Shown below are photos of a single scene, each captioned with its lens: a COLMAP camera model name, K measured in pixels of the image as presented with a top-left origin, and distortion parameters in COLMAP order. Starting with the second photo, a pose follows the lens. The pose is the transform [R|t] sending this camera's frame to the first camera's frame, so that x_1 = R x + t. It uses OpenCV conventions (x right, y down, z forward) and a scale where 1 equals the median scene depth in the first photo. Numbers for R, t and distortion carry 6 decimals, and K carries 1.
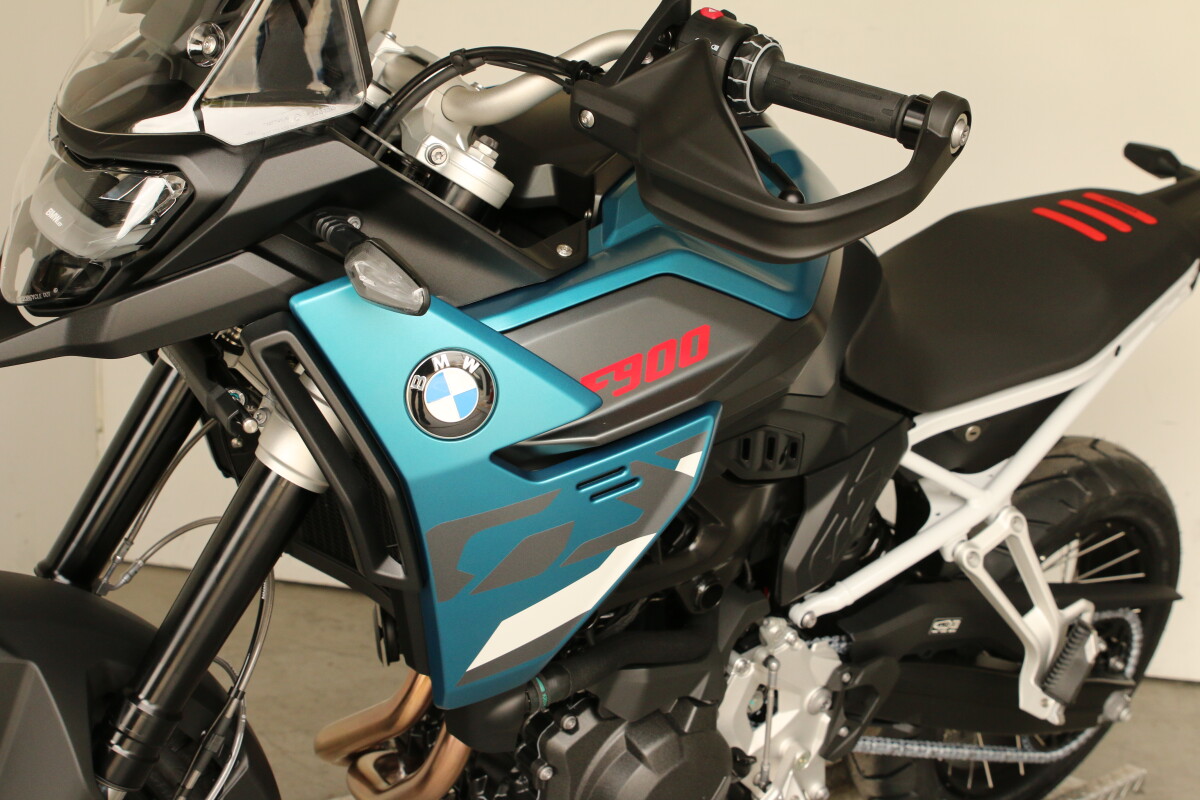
lens RADIAL K [[1711.3, 0, 600.0], [0, 1711.3, 400.0], [0, 0, 1]] dist [-0.074685, 0.122641]
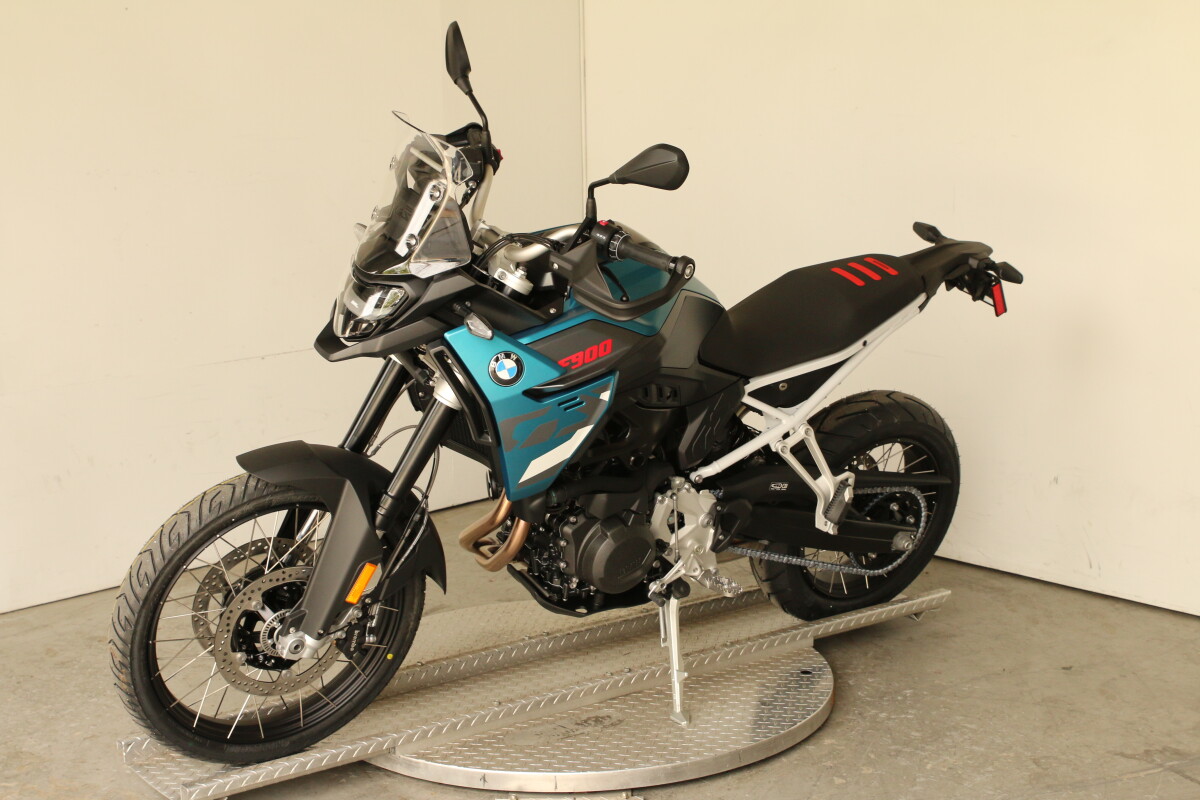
lens RADIAL K [[1918.8, 0, 600.0], [0, 1918.8, 400.0], [0, 0, 1]] dist [-0.016793, -0.011408]
pose [[0.995081, -0.016689, -0.097653, 0.233065], [0.017042, 0.999851, 0.002781, 0.026368], [0.097592, -0.004432, 0.995217, -1.300309]]
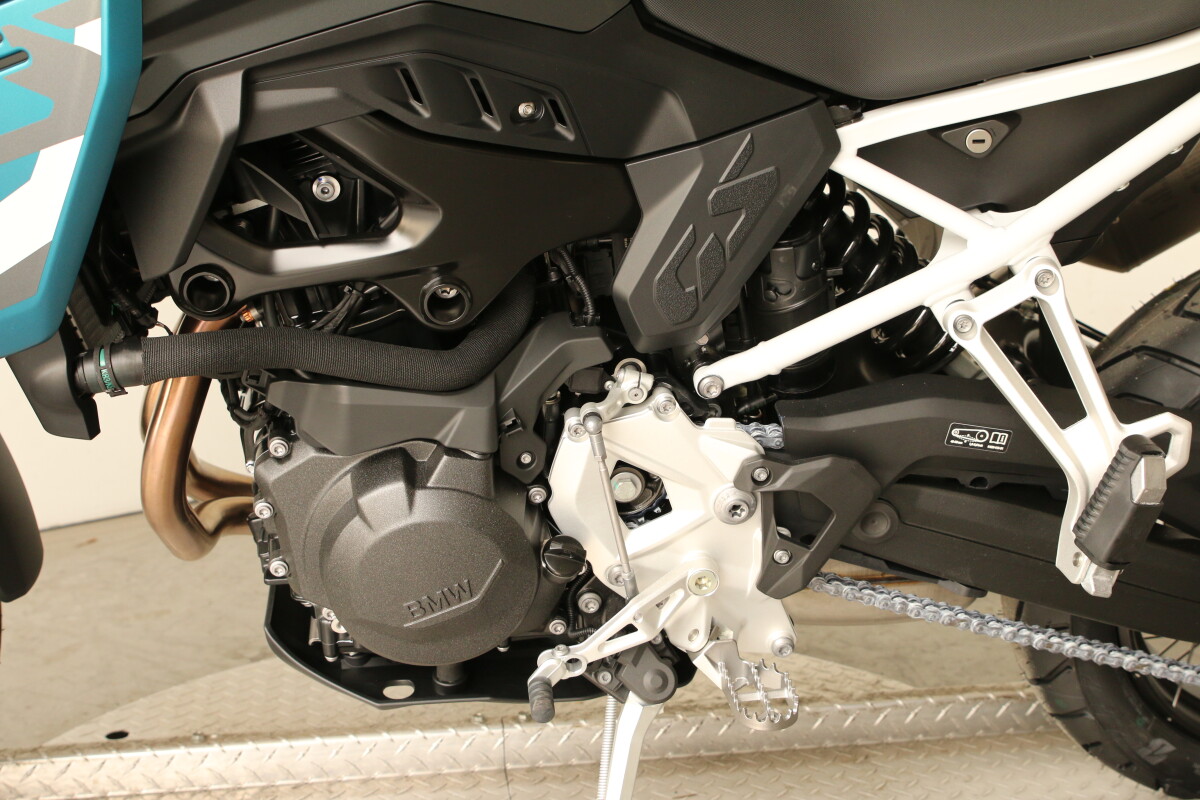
lens RADIAL K [[1711.3, 0, 600.0], [0, 1711.3, 400.0], [0, 0, 1]] dist [-0.074685, 0.122641]
pose [[0.834634, 0.082040, -0.544660, 0.486300], [-0.074607, 0.996571, 0.035782, 0.113015], [0.545728, 0.010771, 0.837893, 0.368223]]
